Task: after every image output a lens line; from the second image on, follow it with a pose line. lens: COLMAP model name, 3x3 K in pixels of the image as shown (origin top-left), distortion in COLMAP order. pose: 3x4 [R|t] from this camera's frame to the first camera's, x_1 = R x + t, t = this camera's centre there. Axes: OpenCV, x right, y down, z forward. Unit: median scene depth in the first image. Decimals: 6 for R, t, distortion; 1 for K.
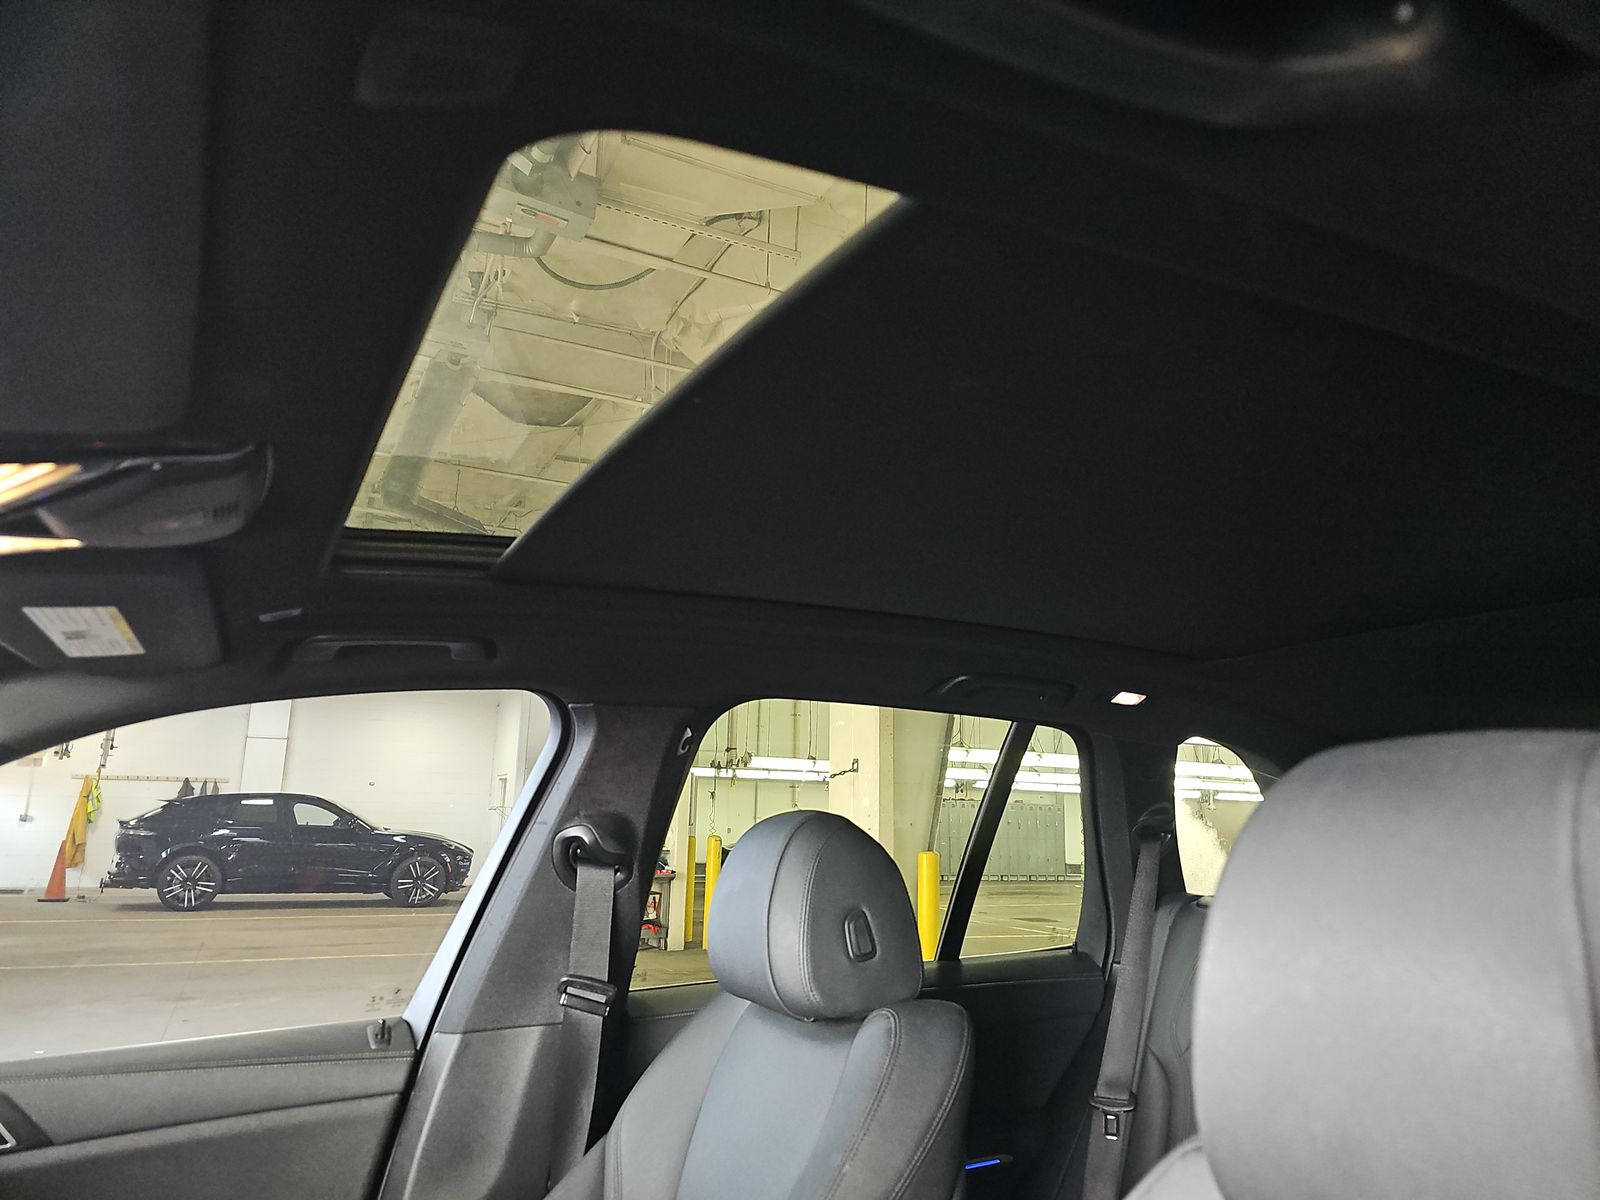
lens RADIAL K [[1064.5, 0, 840.2], [0, 1064.5, 599.8], [0, 0, 1]] dist [0.022133, -0.012197]
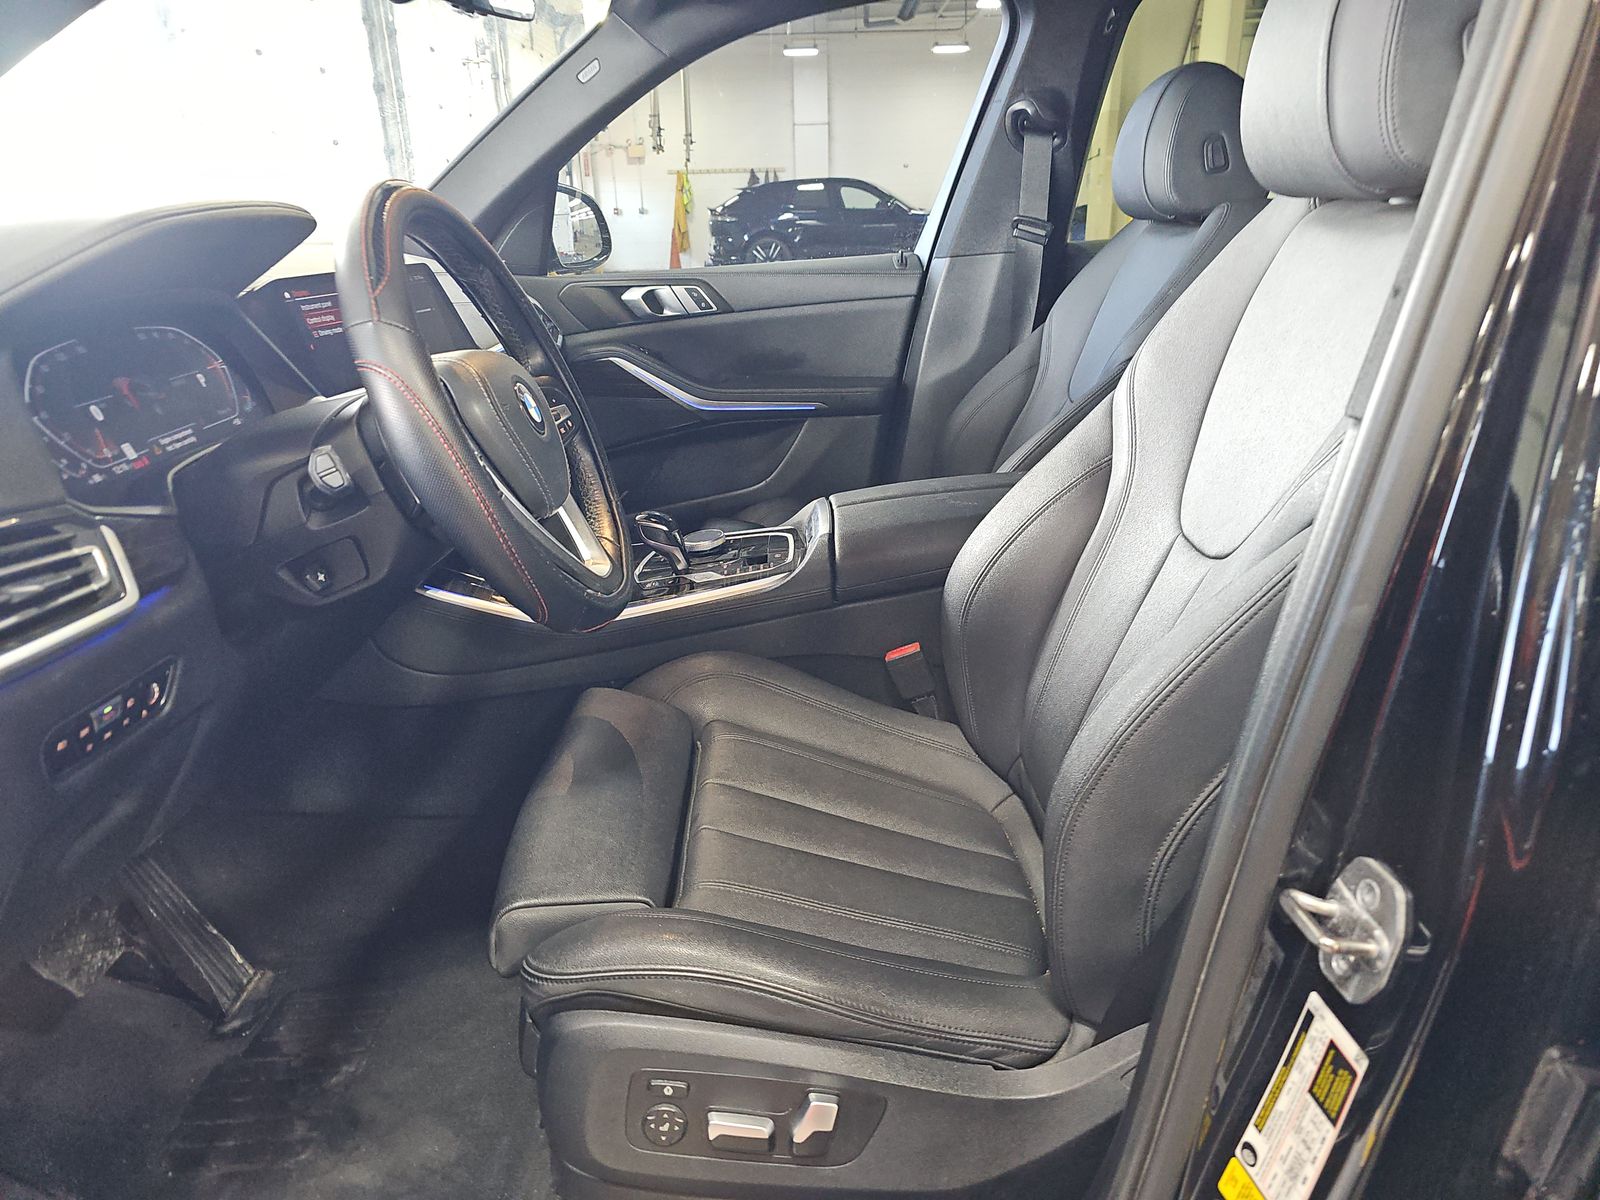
lens RADIAL K [[1064.5, 0, 798.2], [0, 1064.5, 599.3], [0, 0, 1]] dist [0.022133, -0.012197]
pose [[0.875584, 0.132770, -0.464462, 0.203681], [0.135948, 0.854900, 0.500664, 0.037701], [0.463542, -0.501516, 0.730486, -0.399822]]
